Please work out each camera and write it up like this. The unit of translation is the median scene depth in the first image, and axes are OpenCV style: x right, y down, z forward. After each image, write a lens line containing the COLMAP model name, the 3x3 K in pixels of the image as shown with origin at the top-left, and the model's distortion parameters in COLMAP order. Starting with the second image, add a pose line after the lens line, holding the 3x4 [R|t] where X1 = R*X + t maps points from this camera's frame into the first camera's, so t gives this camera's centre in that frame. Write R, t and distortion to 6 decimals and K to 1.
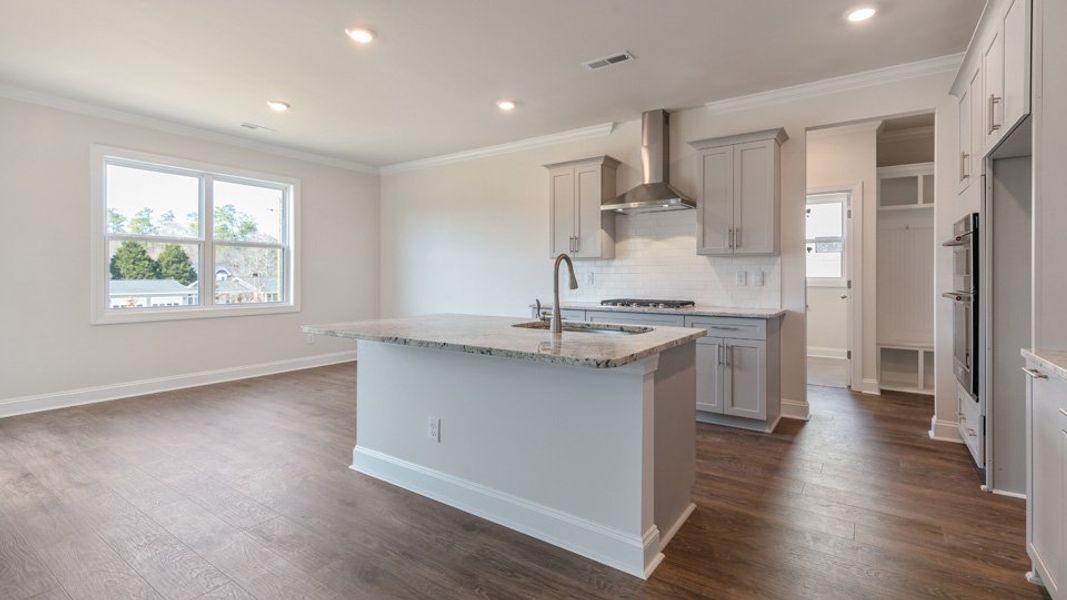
lens RADIAL K [[477.9, 0, 535.1], [0, 477.9, 282.9], [0, 0, 1]] dist [-0.000124, -0.000792]
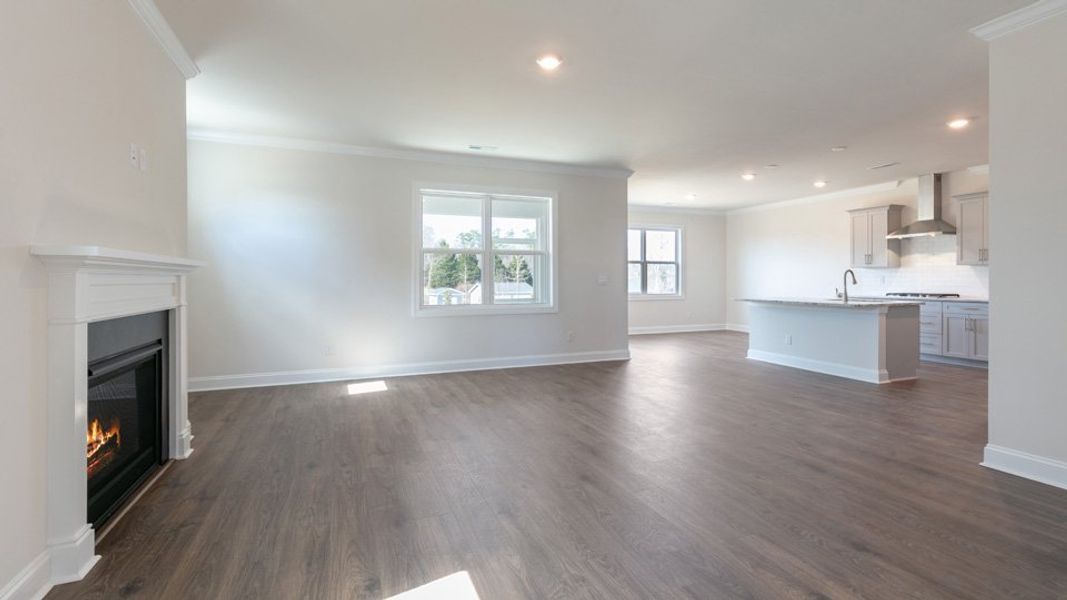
lens RADIAL K [[483.7, 0, 522.5], [0, 483.7, 281.0], [0, 0, 1]] dist [-0.003745, -0.000085]
pose [[0.823869, -0.001966, -0.566777, 0.043186], [-0.003523, 0.999957, -0.008590, 0.012469], [0.566769, 0.009073, 0.823827, -1.019796]]
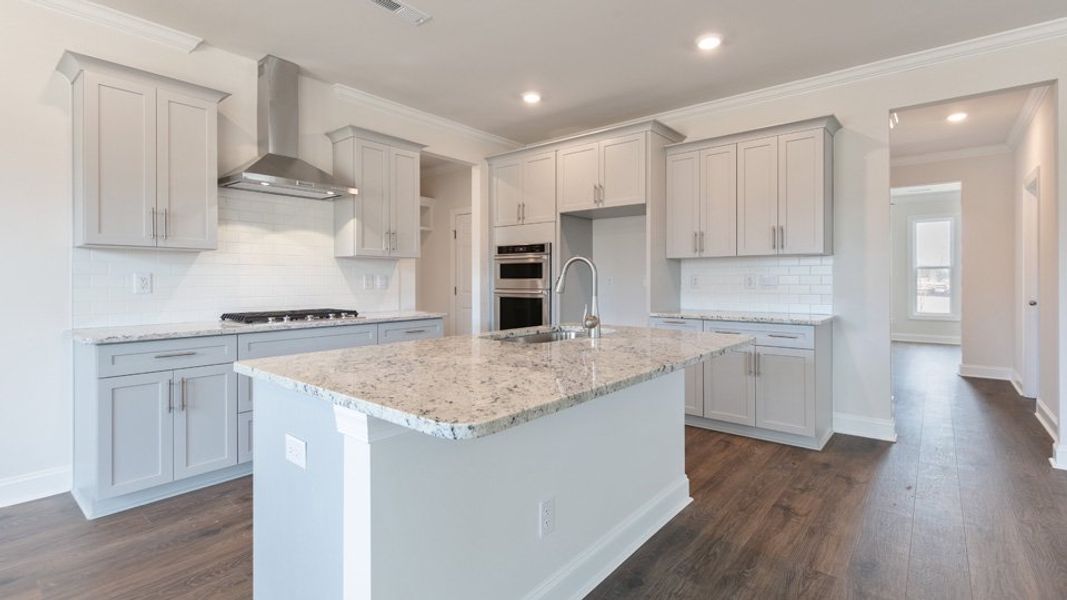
lens RADIAL K [[477.9, 0, 546.6], [0, 477.9, 285.0], [0, 0, 1]] dist [-0.000124, -0.000792]
pose [[0.079290, -0.009752, 0.996804, -0.442420], [0.014345, 0.999860, 0.008641, -0.005649], [-0.996748, 0.013614, 0.079419, 0.493809]]
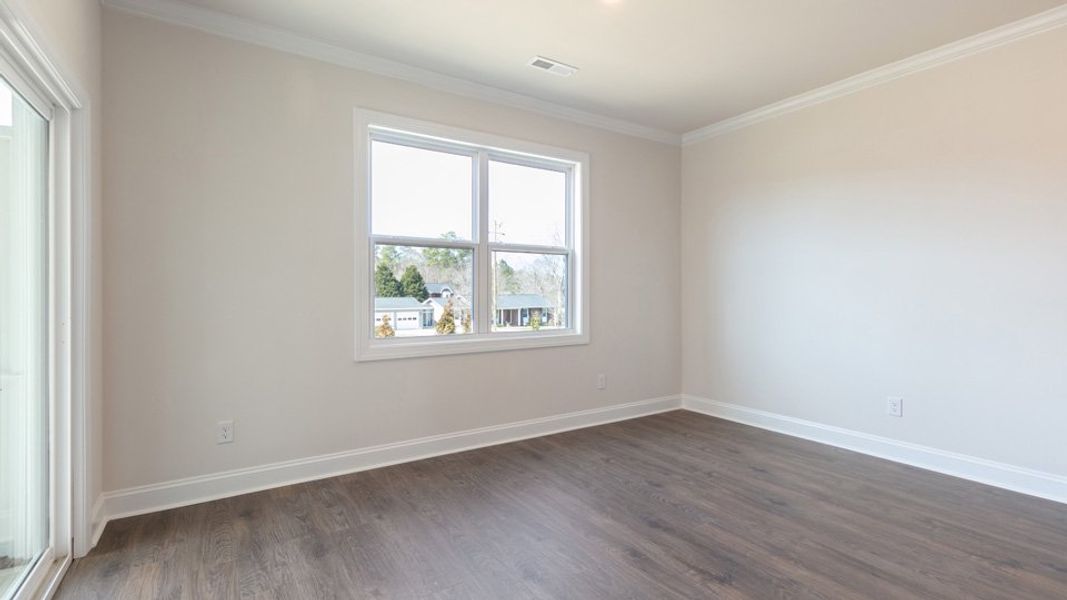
lens RADIAL K [[477.9, 0, 532.8], [0, 477.9, 297.9], [0, 0, 1]] dist [-0.000124, -0.000792]
pose [[0.922485, -0.002704, -0.386022, -0.364967], [0.001466, 0.999993, -0.003502, -0.004954], [0.386029, 0.002665, 0.922483, 0.397013]]
